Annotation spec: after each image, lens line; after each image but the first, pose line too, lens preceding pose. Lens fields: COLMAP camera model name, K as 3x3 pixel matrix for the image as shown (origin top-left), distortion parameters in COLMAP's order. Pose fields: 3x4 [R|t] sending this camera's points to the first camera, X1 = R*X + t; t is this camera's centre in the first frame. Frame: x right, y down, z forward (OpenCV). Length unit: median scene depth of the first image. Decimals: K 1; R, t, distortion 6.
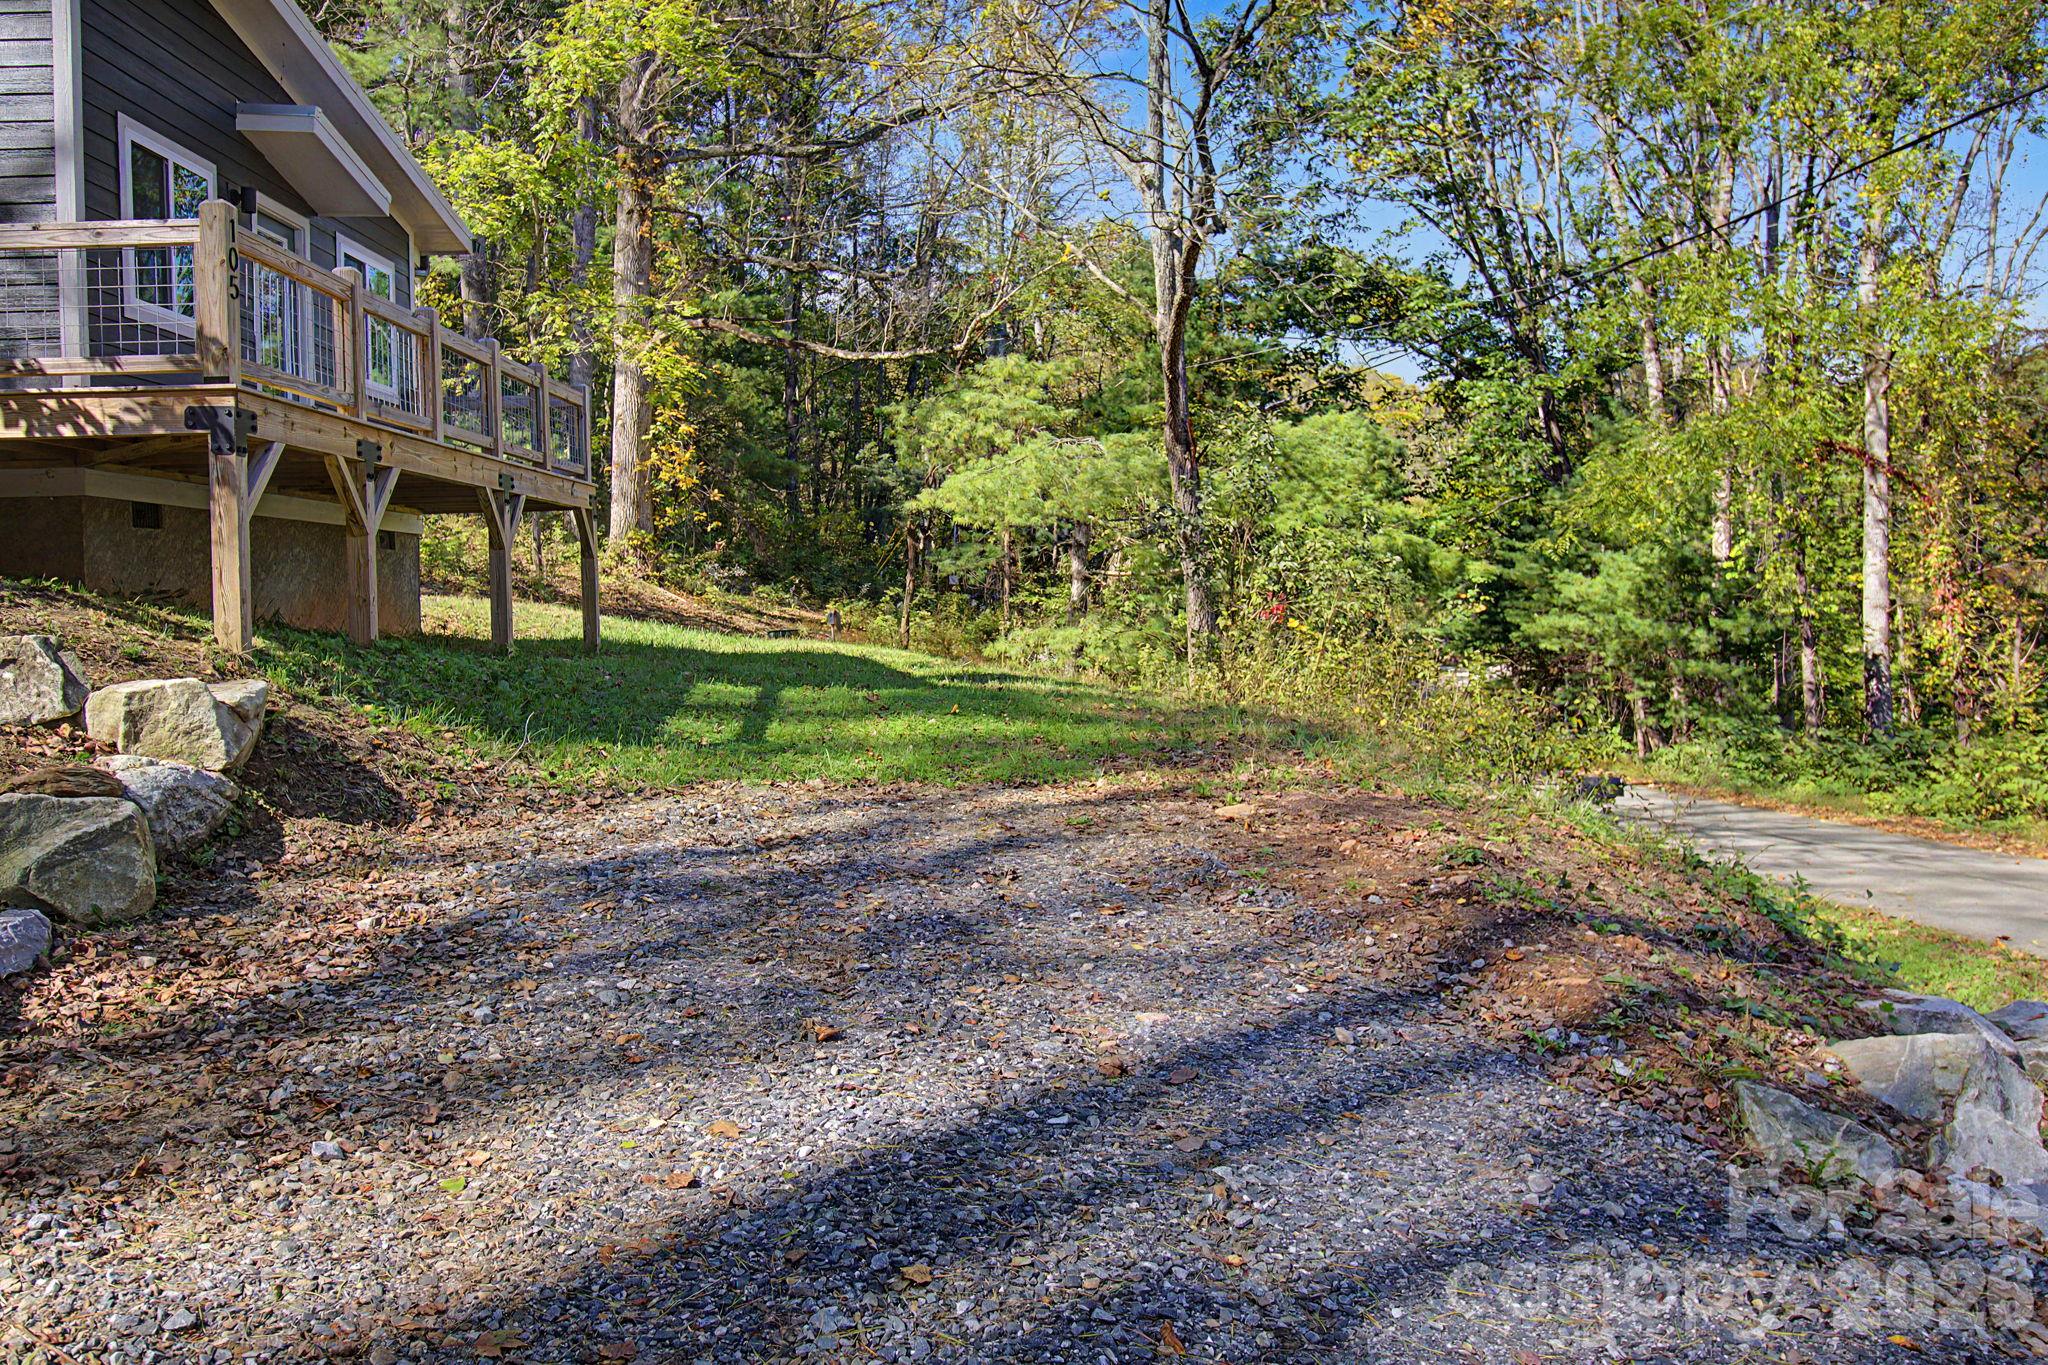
lens RADIAL K [[1681.2, 0, 1074.7], [0, 1681.2, 617.7], [0, 0, 1]] dist [0.007083, -0.014584]
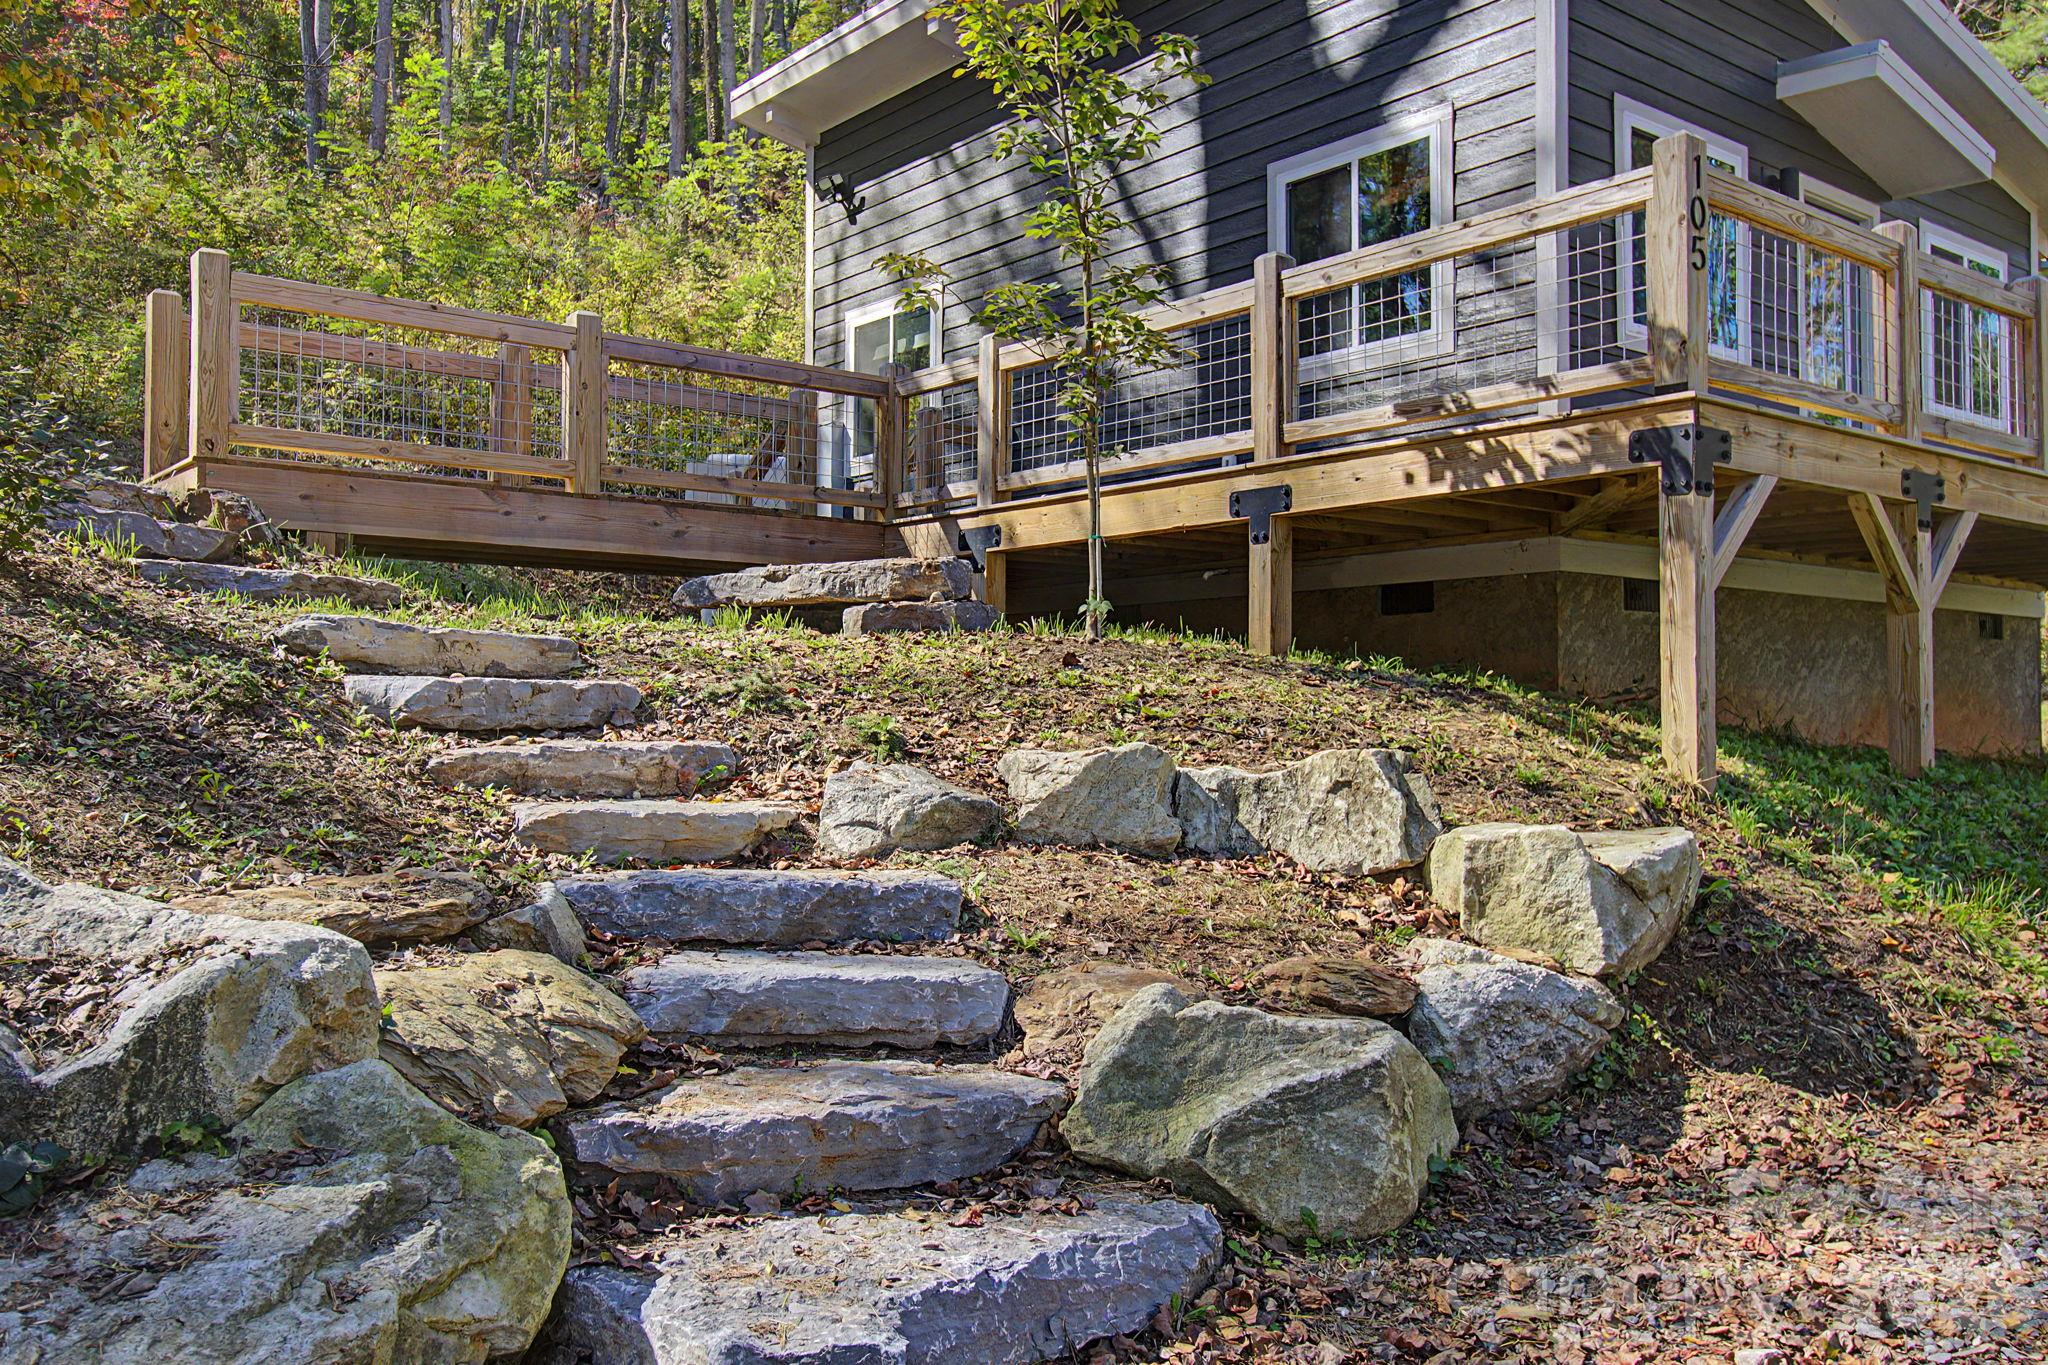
lens RADIAL K [[1681.2, 0, 1026.6], [0, 1681.2, 673.2], [0, 0, 1]] dist [0.007083, -0.014584]
pose [[0.591795, 0.005174, -0.806072, -0.089409], [-0.026158, 0.999576, -0.012788, -0.006327], [0.805664, 0.028653, 0.591679, 0.319366]]
